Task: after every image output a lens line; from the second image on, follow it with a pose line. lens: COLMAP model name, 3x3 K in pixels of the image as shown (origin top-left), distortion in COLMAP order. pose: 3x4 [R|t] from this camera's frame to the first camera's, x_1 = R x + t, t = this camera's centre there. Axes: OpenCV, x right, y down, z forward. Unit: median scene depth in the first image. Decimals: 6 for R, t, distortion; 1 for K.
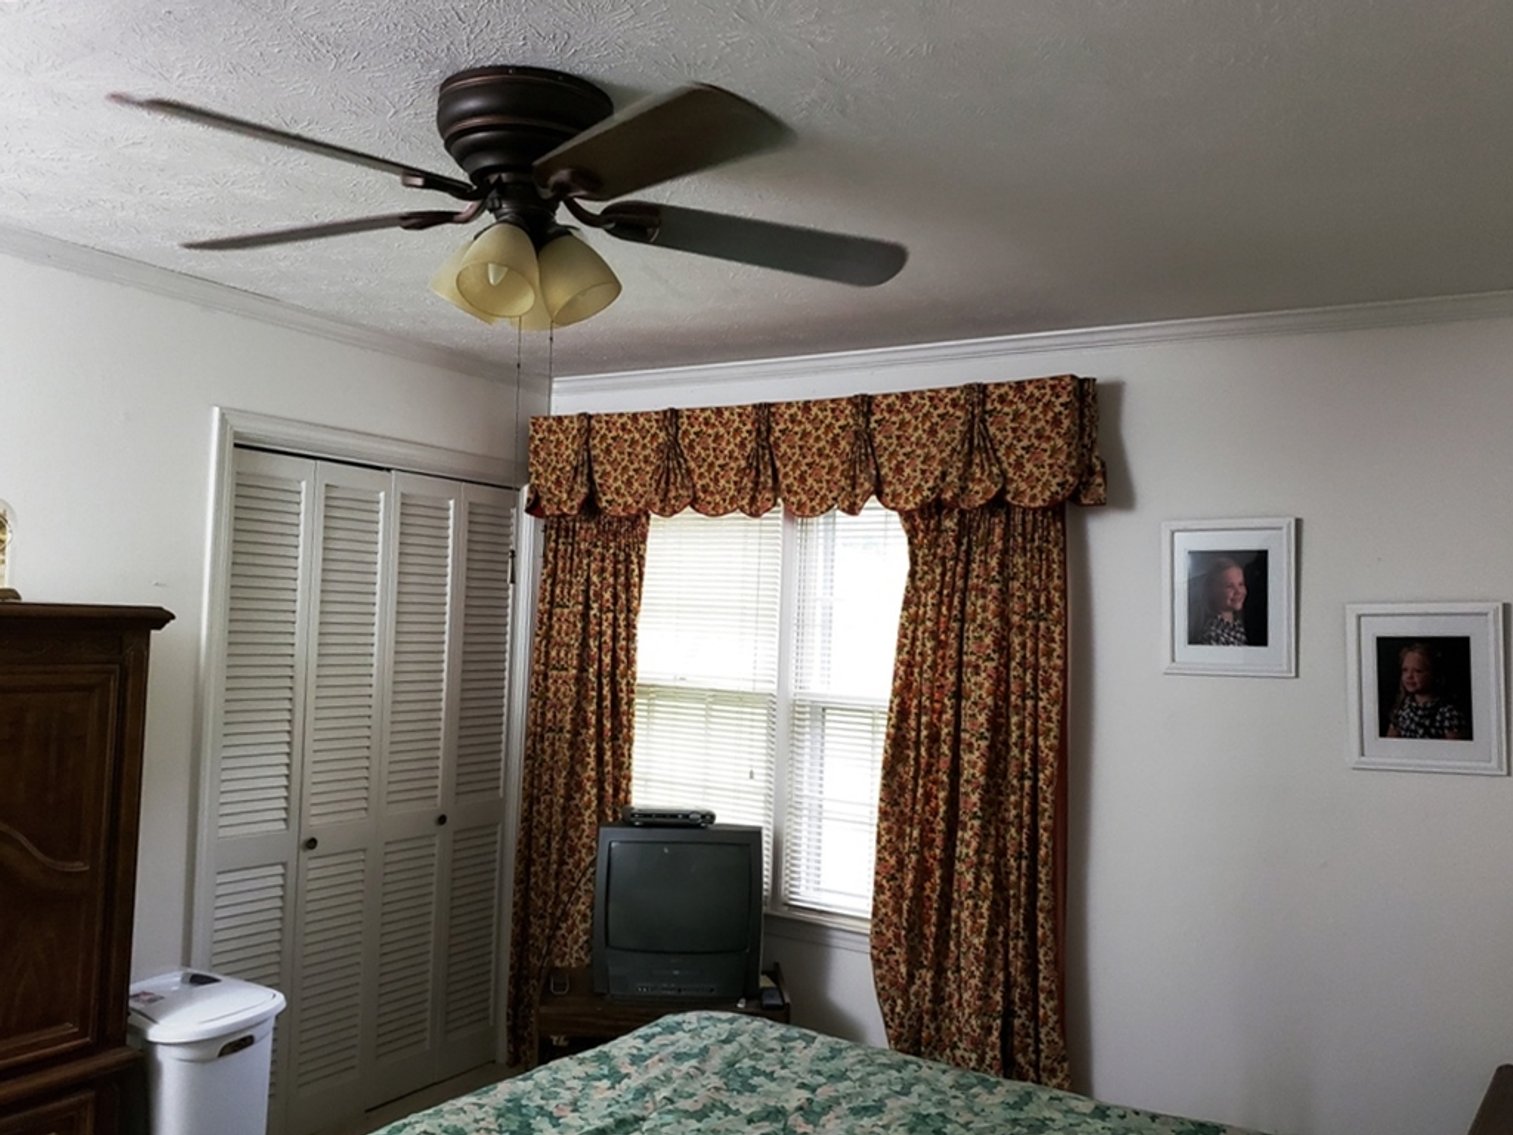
lens RADIAL K [[1253.1, 0, 731.4], [0, 1253.1, 570.7], [0, 0, 1]] dist [0.026387, -0.055981]
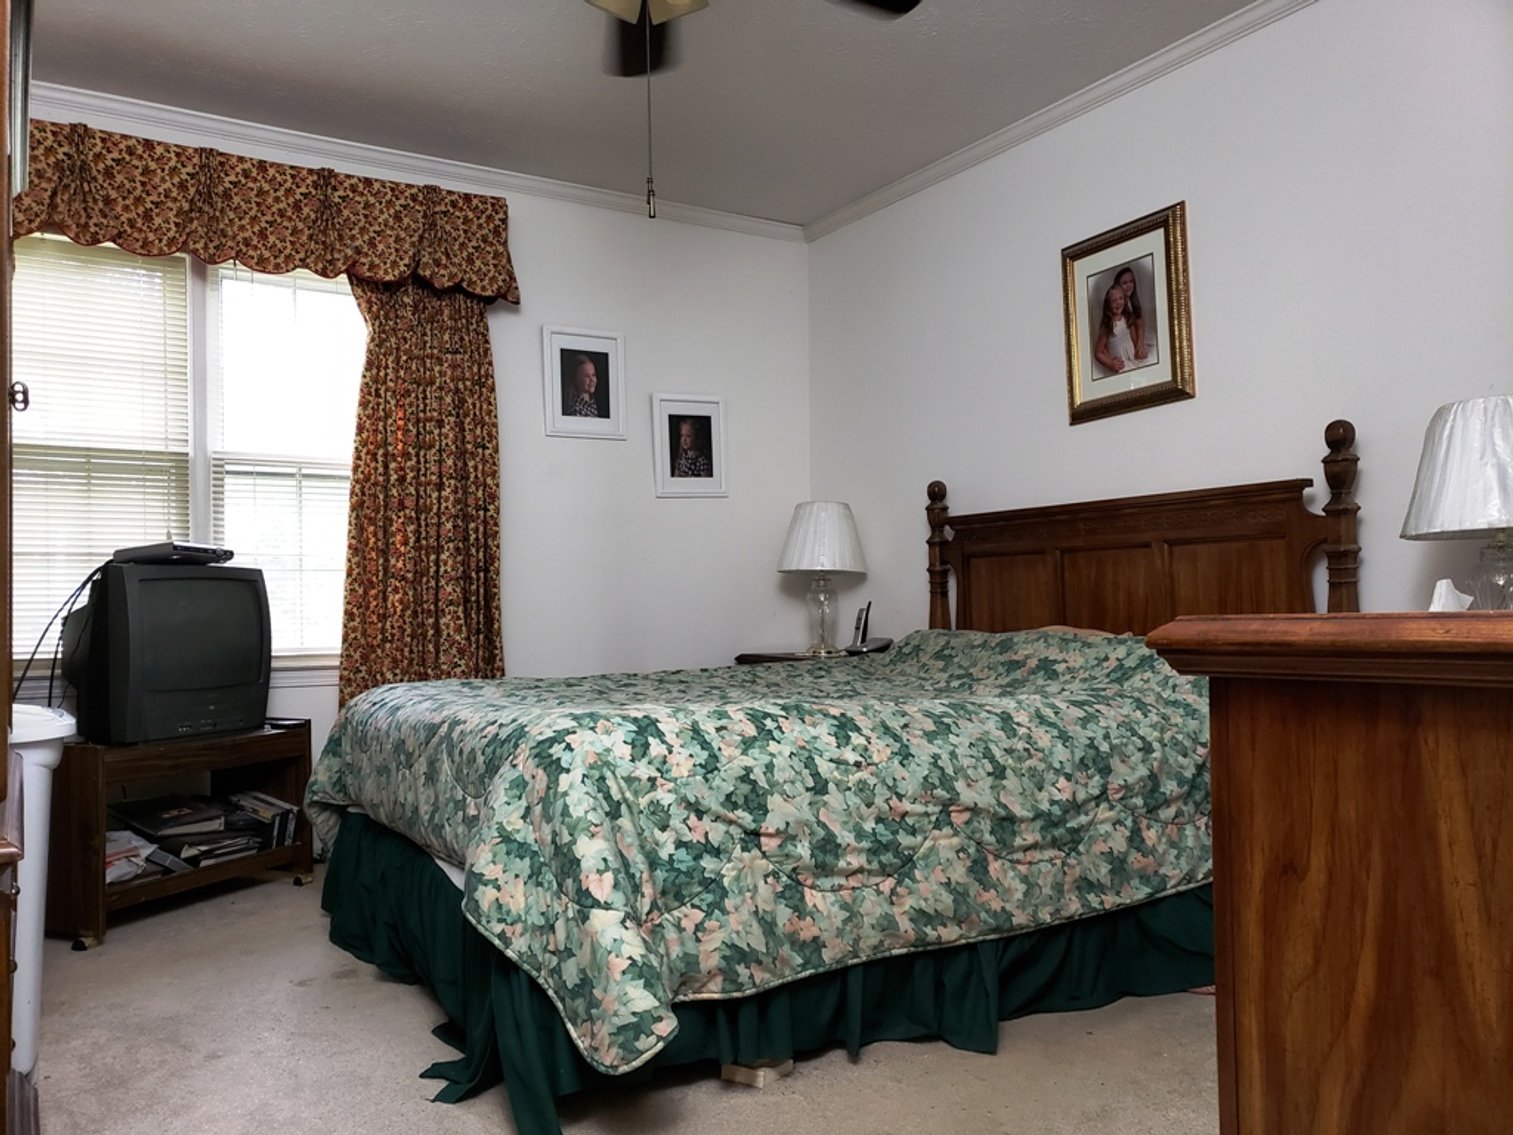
lens RADIAL K [[1178.4, 0, 748.3], [0, 1178.4, 575.0], [0, 0, 1]] dist [0.016619, -0.009792]
pose [[0.433924, -0.015592, 0.900814, -0.704641], [-0.002500, 0.999826, 0.018510, 0.203379], [-0.900946, -0.010284, 0.433810, 0.229950]]
